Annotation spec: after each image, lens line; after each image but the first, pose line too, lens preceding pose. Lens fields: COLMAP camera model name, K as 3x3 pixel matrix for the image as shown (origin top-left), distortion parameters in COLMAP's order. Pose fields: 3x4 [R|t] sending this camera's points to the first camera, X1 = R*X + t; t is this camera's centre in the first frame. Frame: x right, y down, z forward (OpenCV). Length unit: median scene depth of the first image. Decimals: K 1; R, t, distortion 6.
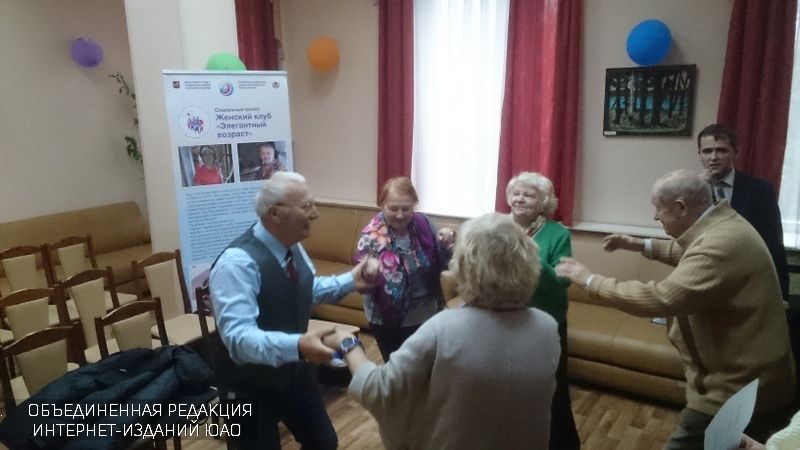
lens RADIAL K [[635.5, 0, 400.0], [0, 635.5, 225.0], [0, 0, 1]] dist [0.005292, 0.002595]
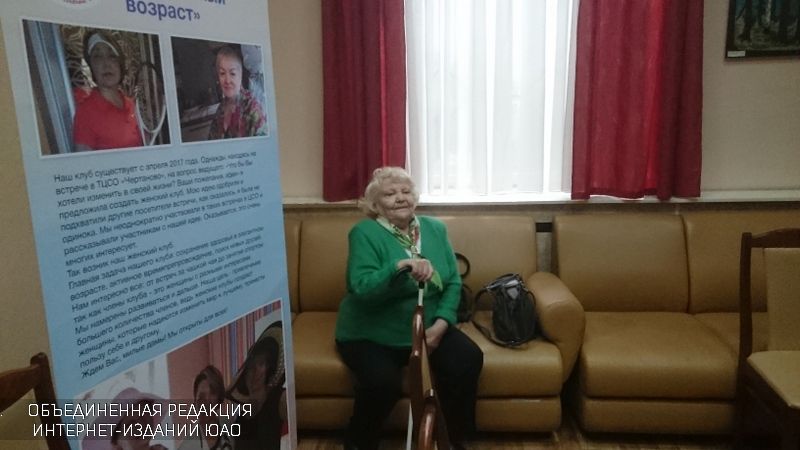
lens RADIAL K [[635.5, 0, 400.0], [0, 635.5, 225.0], [0, 0, 1]] dist [0.005292, 0.002595]
pose [[0.852020, -0.097128, 0.514420, -0.344153], [0.108271, 0.994086, 0.008369, -0.008497], [-0.512190, 0.048566, 0.857498, 0.622210]]
